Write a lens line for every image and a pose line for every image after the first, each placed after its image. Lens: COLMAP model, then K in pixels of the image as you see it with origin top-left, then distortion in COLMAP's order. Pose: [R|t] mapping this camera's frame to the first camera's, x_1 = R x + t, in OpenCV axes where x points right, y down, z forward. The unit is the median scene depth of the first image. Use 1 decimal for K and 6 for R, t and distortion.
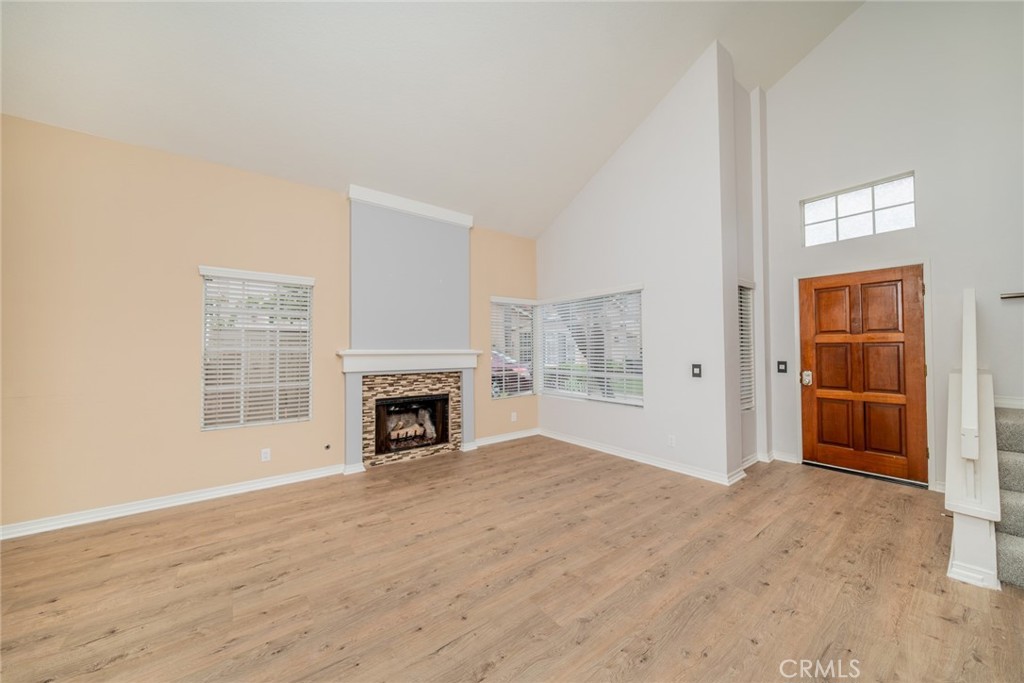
lens RADIAL K [[358.4, 0, 509.2], [0, 358.4, 343.1], [0, 0, 1]] dist [-0.008327, 0.000032]
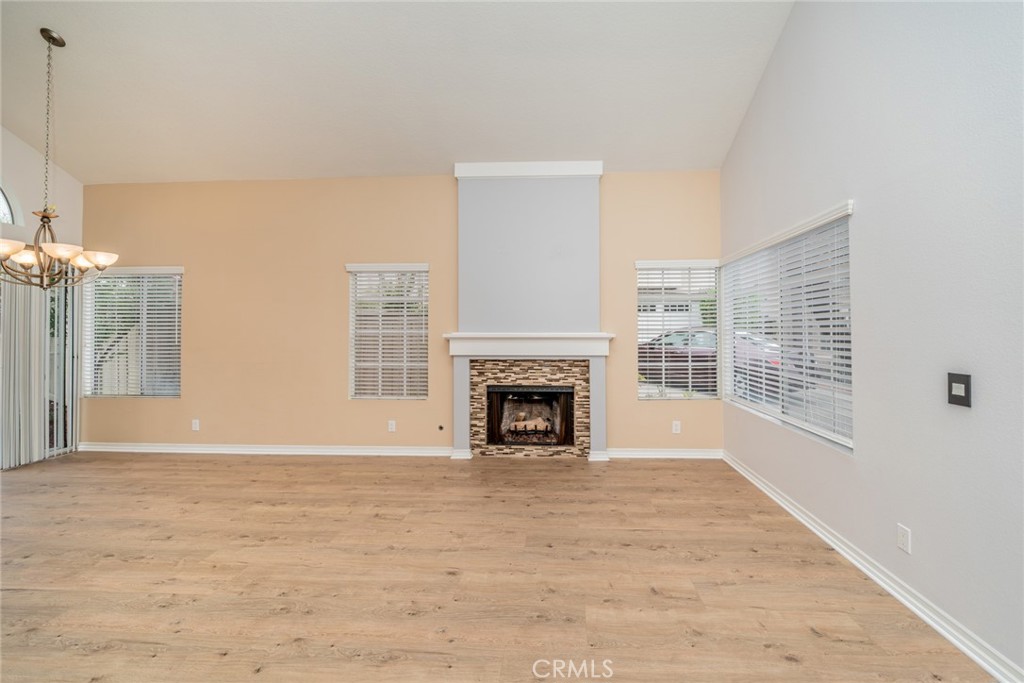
lens RADIAL K [[385.9, 0, 545.8], [0, 385.9, 326.4], [0, 0, 1]] dist [-0.007055, 0.000052]
pose [[0.768493, -0.003746, -0.639848, 0.407349], [0.010677, 0.999919, 0.006970, -0.003369], [0.639770, -0.012187, 0.768470, 0.332834]]
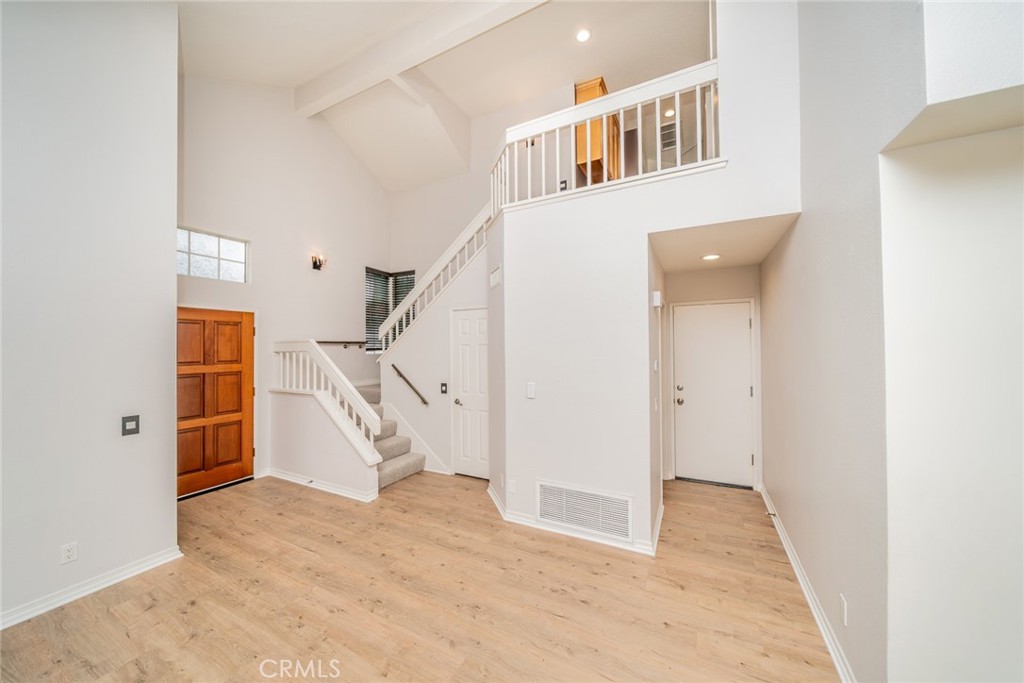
lens RADIAL K [[358.4, 0, 509.2], [0, 358.4, 343.1], [0, 0, 1]] dist [-0.008327, 0.000032]
pose [[-0.421733, 0.019127, 0.906518, -0.393587], [-0.003880, 0.999730, -0.022898, -0.066472], [-0.906712, -0.013174, -0.421545, 0.572917]]
